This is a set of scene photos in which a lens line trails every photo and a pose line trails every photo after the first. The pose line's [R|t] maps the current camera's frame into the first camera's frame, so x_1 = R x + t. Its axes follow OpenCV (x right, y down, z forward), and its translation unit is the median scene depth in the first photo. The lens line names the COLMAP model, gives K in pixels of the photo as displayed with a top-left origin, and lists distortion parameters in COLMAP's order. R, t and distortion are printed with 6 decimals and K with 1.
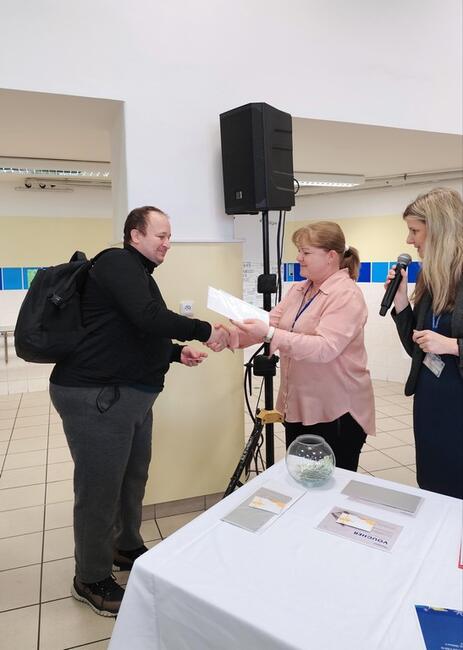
lens RADIAL K [[477.0, 0, 223.1], [0, 477.0, 307.8], [0, 0, 1]] dist [0.024195, -0.004834]
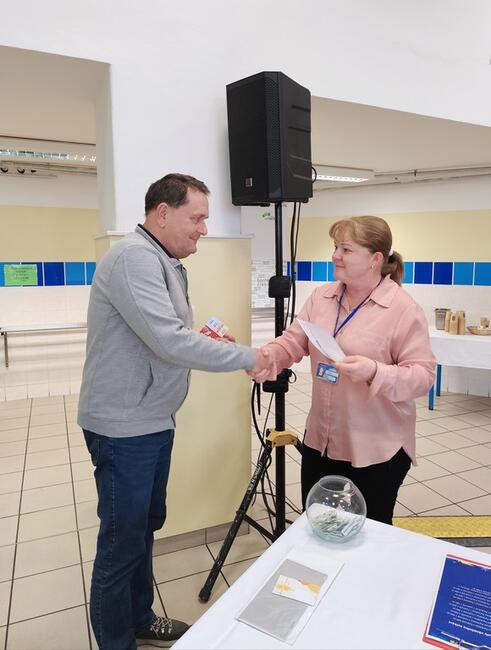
lens RADIAL K [[471.3, 0, 258.7], [0, 471.3, 314.1], [0, 0, 1]] dist [0.012640, -0.000119]
pose [[0.996417, 0.005425, 0.084397, -0.017332], [-0.007325, 0.999726, 0.022218, -0.019709], [-0.084253, -0.022757, 0.996184, 0.148341]]
